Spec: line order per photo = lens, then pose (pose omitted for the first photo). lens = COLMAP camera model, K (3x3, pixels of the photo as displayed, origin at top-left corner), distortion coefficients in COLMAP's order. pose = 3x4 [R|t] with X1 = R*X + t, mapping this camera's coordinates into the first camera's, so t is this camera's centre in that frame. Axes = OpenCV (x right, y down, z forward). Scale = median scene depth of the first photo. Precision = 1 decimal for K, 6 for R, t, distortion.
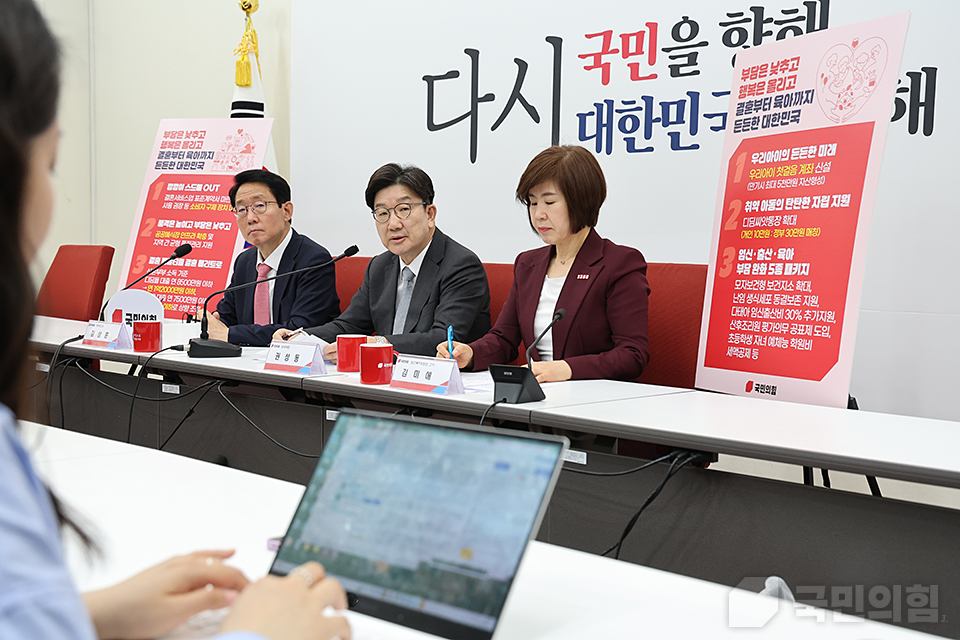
lens RADIAL K [[1295.9, 0, 474.1], [0, 1295.9, 316.7], [0, 0, 1]] dist [0.156015, 0.000000]
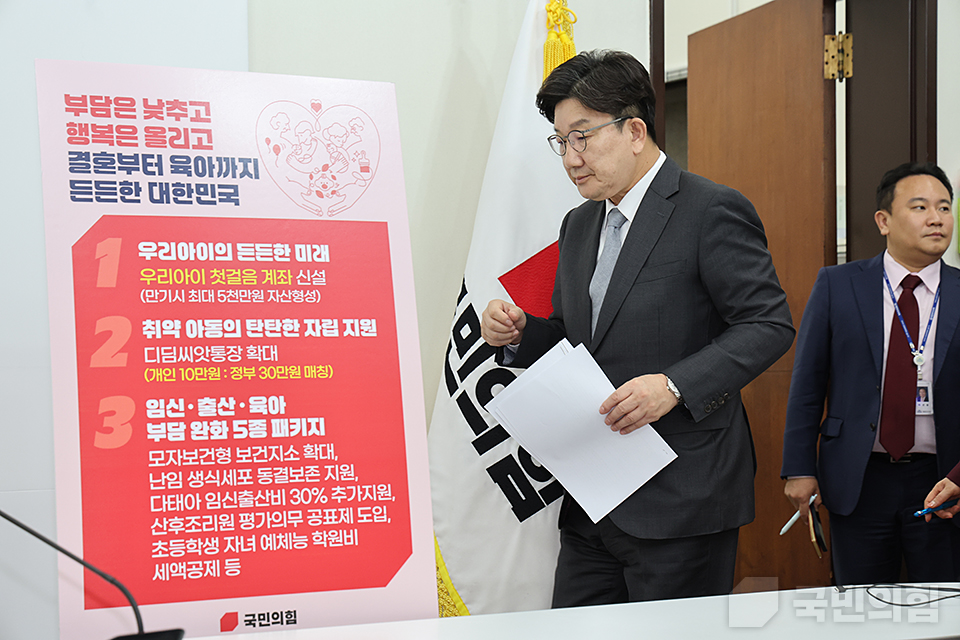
lens RADIAL K [[2043.0, 0, 478.0], [0, 2043.0, 320.9], [0, 0, 1]] dist [0.355828, 0.000000]
pose [[0.003672, 0.025105, 0.999678, -0.593301], [0.060480, 0.997849, -0.025281, -0.043659], [-0.998163, 0.060554, 0.002145, 0.675106]]
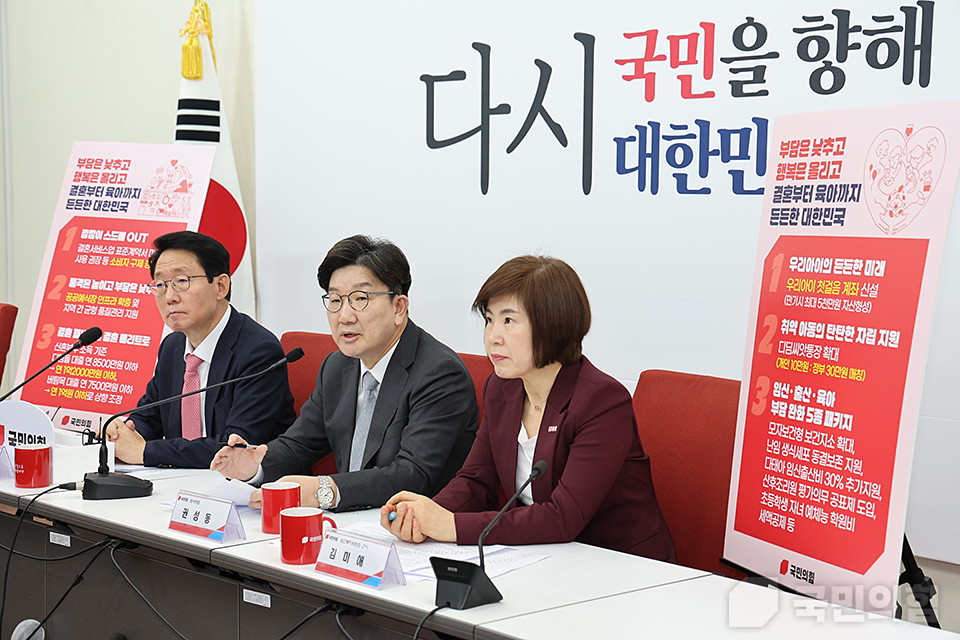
lens RADIAL K [[1788.7, 0, 478.1], [0, 1788.7, 318.5], [0, 0, 1]] dist [0.296905, 0.000000]
pose [[0.998262, -0.007316, -0.058477, 0.073414], [0.008594, 0.999729, 0.021637, -0.090467], [0.058303, -0.022102, 0.998054, -0.053497]]
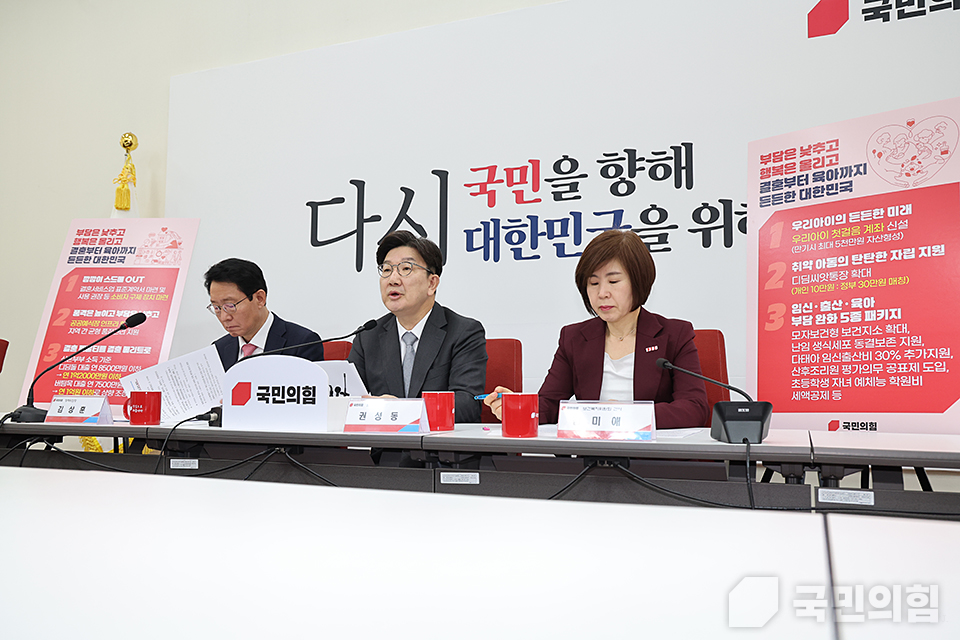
lens RADIAL K [[792.1, 0, 475.2], [0, 792.1, 324.9], [0, 0, 1]] dist [-0.037778, 0.073606]
pose [[0.918506, 0.020021, 0.394899, -0.248596], [0.032715, 0.991445, -0.126360, 0.033704], [-0.394050, 0.128981, 0.909993, 0.396433]]
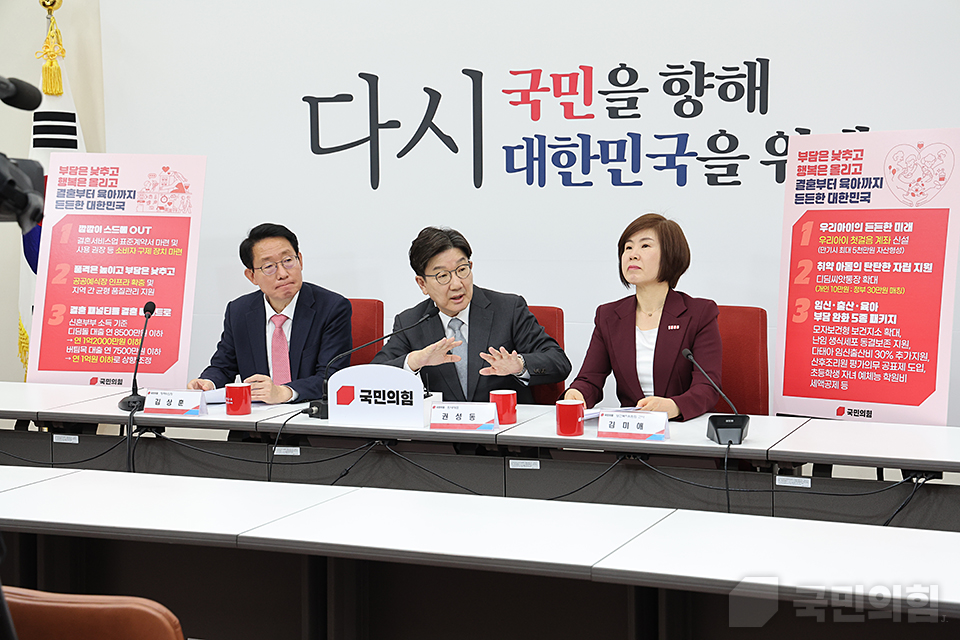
lens RADIAL K [[1727.4, 0, 474.3], [0, 1727.4, 321.5], [0, 0, 1]] dist [0.271425, 0.000000]
pose [[0.917838, -0.063054, 0.391915, -0.596091], [0.048386, 0.997713, 0.047204, -0.100612], [-0.393995, -0.024362, 0.918790, -0.317605]]
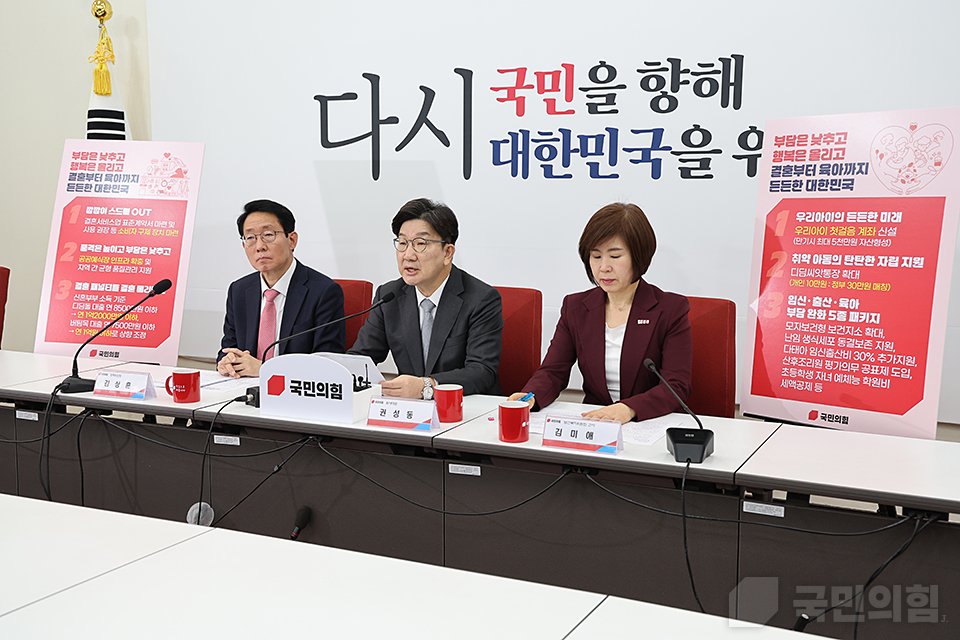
lens RADIAL K [[1108.0, 0, 471.3], [0, 1108.0, 325.6], [0, 0, 1]] dist [0.097047, 0.000000]
pose [[0.941138, -0.054809, 0.333549, -0.316700], [0.030421, 0.996496, 0.077909, -0.088577], [-0.336650, -0.063176, 0.939508, 0.126971]]
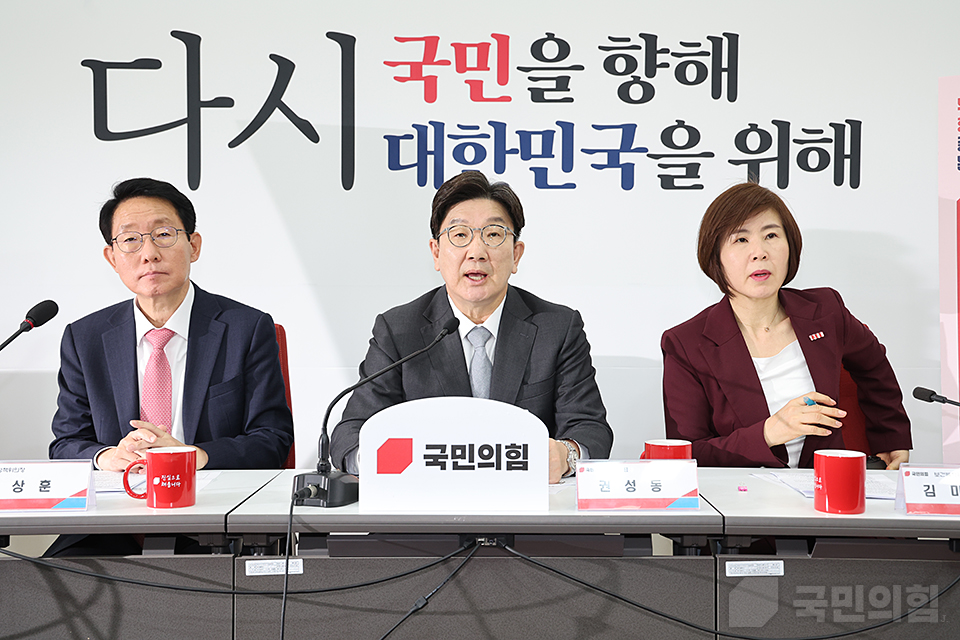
lens RADIAL K [[1295.9, 0, 475.9], [0, 1295.9, 308.4], [0, 0, 1]] dist [0.156015, 0.000000]
pose [[0.698441, -0.014568, 0.715519, -0.538490], [0.048839, 0.998432, -0.027345, -0.033796], [-0.713999, 0.054044, 0.698058, 0.509489]]
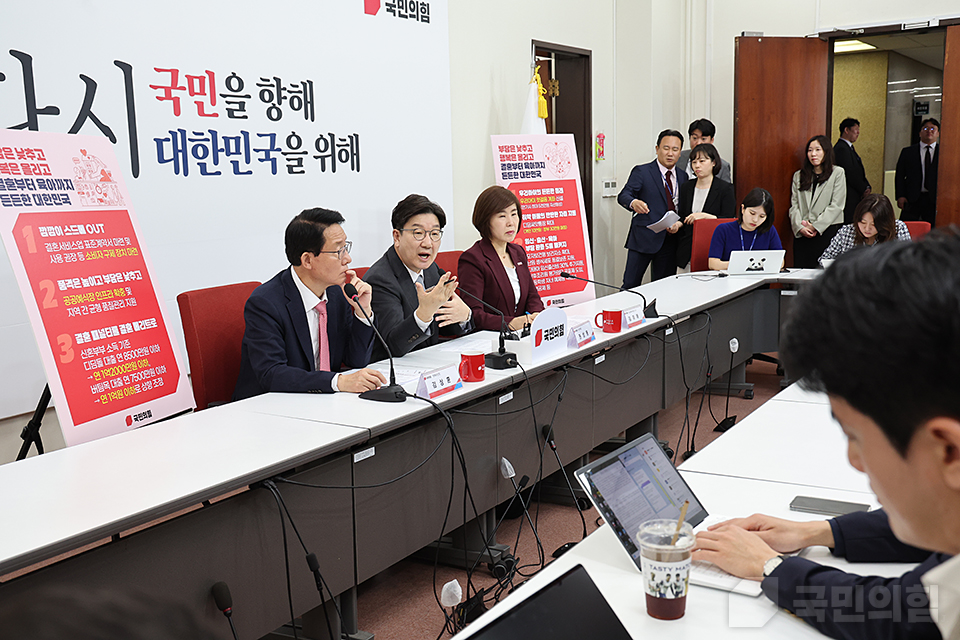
lens RADIAL K [[1034.8, 0, 477.3], [0, 1034.8, 314.9], [0, 0, 1]] dist [0.085294, 0.000000]
pose [[-0.254951, -0.148203, 0.955529, -1.047431], [0.071482, 0.982592, 0.171473, -0.171244], [-0.964308, 0.112021, -0.239919, 1.170319]]
